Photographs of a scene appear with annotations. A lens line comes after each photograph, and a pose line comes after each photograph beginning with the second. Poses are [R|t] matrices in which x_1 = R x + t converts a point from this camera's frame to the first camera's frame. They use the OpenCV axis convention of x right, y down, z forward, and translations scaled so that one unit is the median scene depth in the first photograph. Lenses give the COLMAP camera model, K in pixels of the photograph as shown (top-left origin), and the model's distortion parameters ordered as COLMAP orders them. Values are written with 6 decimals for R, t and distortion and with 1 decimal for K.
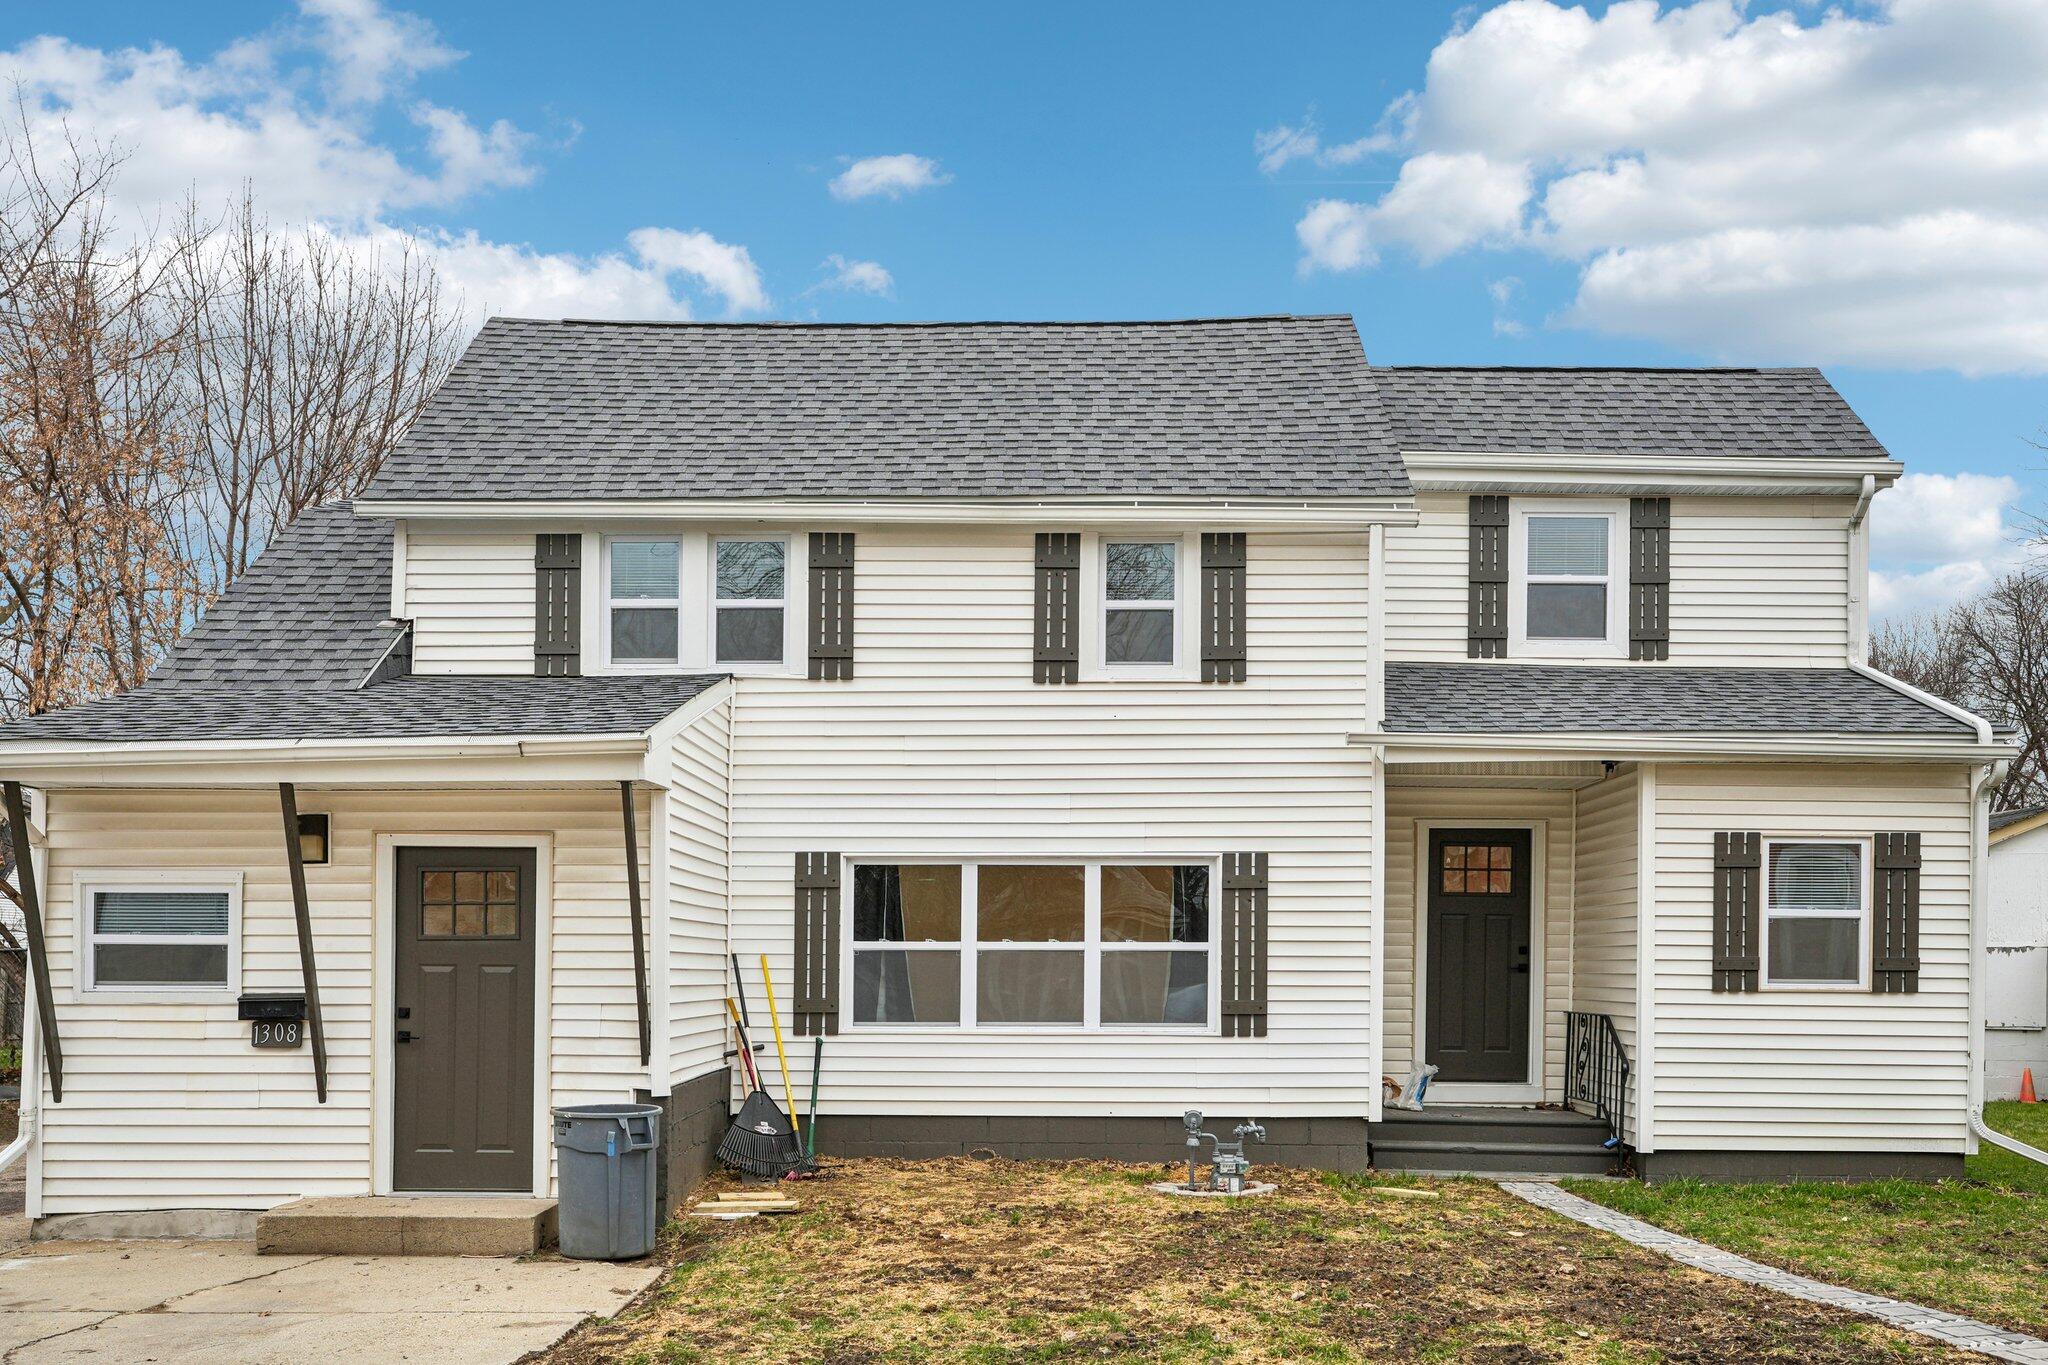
lens RADIAL K [[1896.4, 0, 1031.5], [0, 1896.4, 800.3], [0, 0, 1]] dist [0.021500, 0.000000]
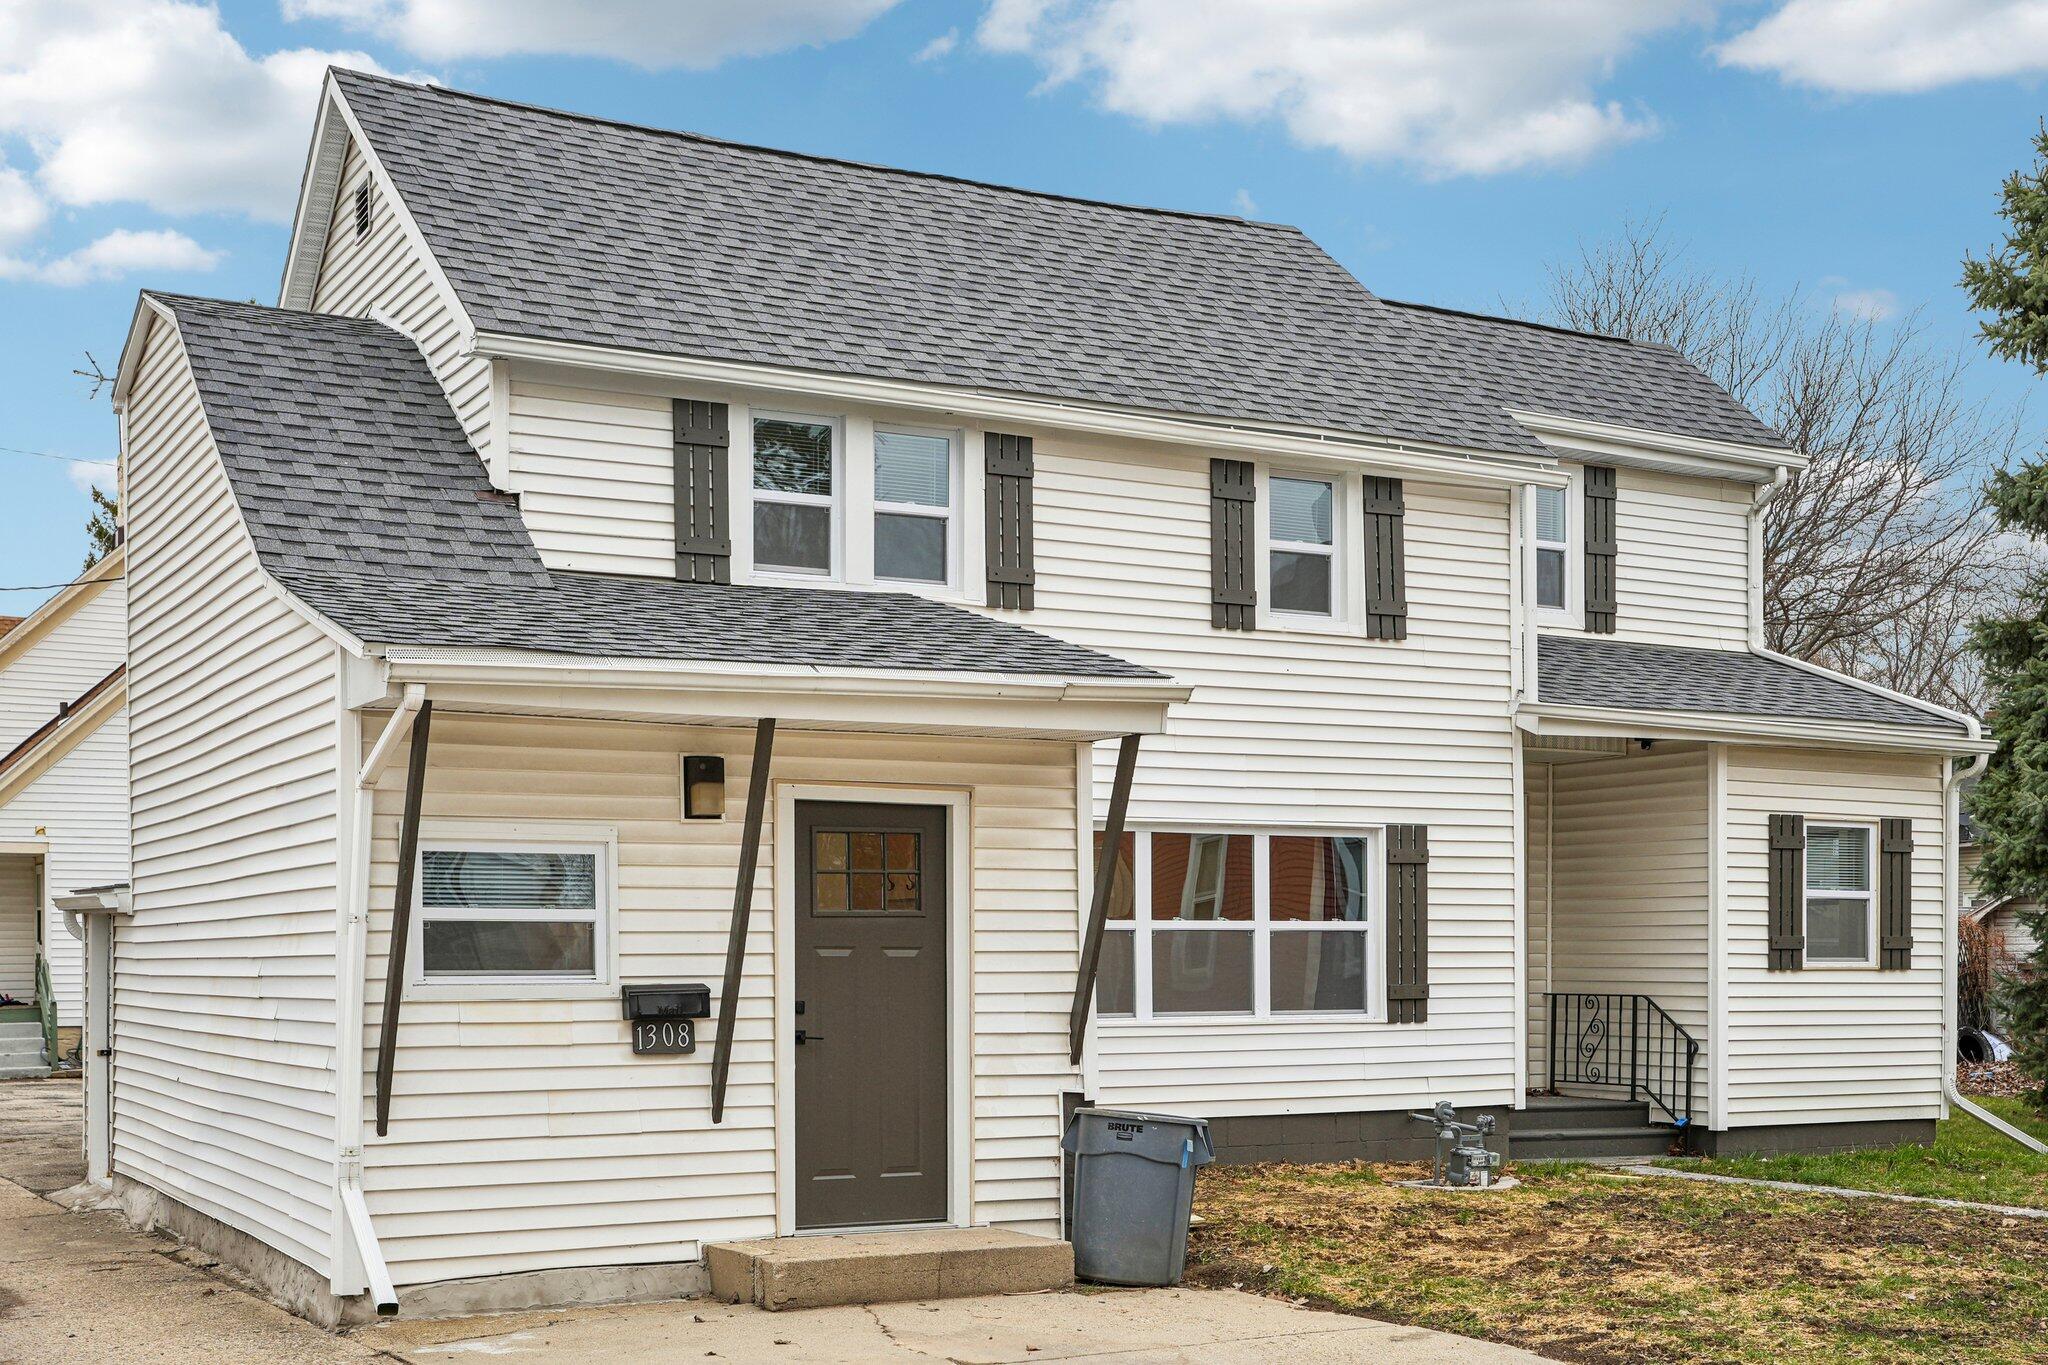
lens RADIAL K [[2469.6, 0, 1052.5], [0, 2469.6, 750.3], [0, 0, 1]] dist [0.012655, 0.000000]
pose [[0.869321, 0.035681, 0.492959, -0.629545], [-0.038754, 0.999241, -0.003984, 0.002767], [-0.492727, -0.015641, 0.870043, 0.035878]]
